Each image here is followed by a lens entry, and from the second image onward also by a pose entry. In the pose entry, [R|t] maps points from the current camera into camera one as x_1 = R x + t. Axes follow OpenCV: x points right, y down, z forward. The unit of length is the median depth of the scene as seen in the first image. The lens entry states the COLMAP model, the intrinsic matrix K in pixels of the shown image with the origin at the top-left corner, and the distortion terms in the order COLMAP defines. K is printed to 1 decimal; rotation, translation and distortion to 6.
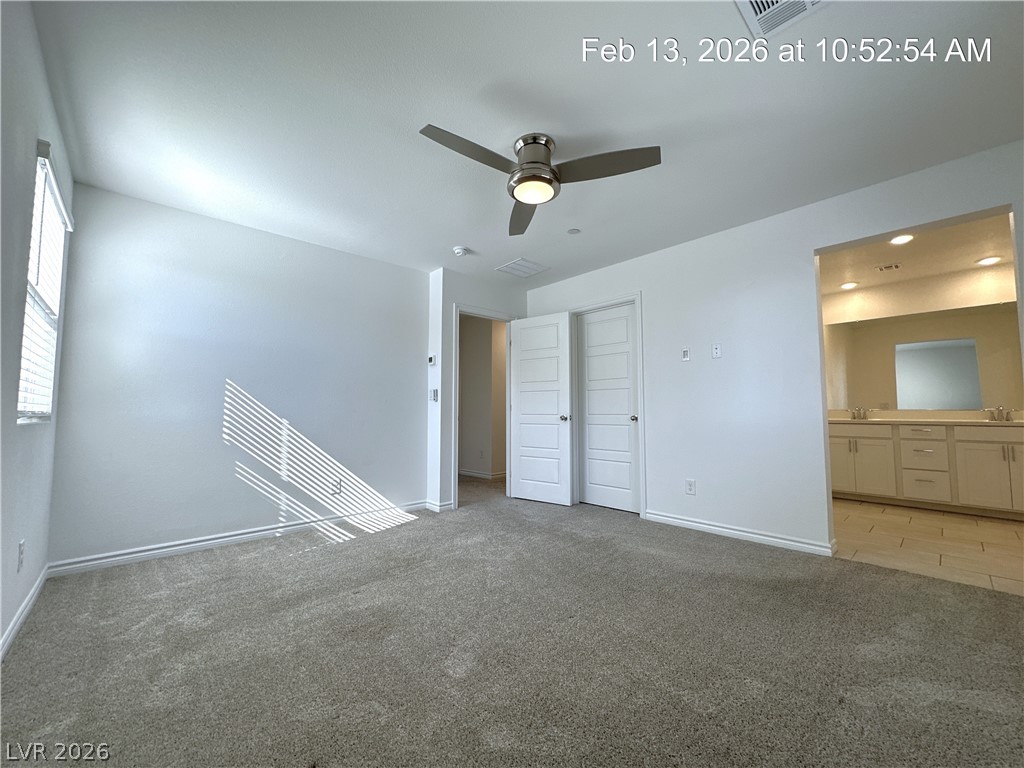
lens RADIAL K [[407.6, 0, 511.3], [0, 407.6, 386.7], [0, 0, 1]] dist [-0.002924, 0.000534]
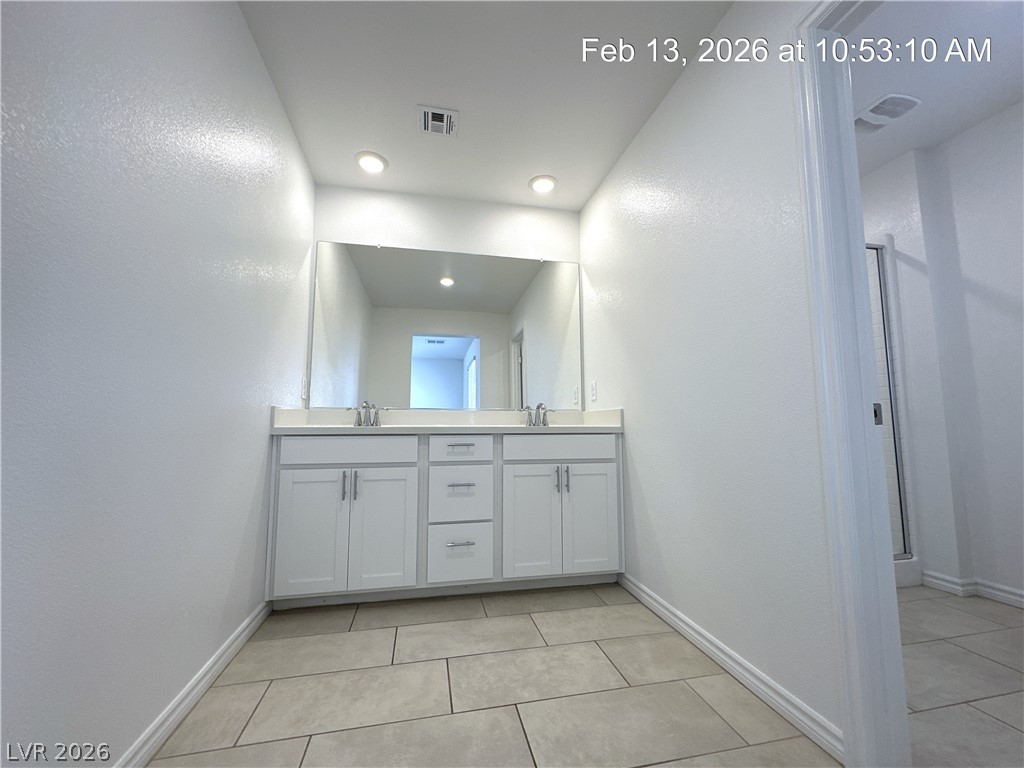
lens RADIAL K [[407.6, 0, 514.3], [0, 407.6, 384.6], [0, 0, 1]] dist [-0.002924, 0.000534]
pose [[0.504011, 0.088106, 0.859191, 0.575007], [-0.052286, 0.996071, -0.071471, 0.062990], [-0.862113, -0.008902, 0.506638, 0.663463]]
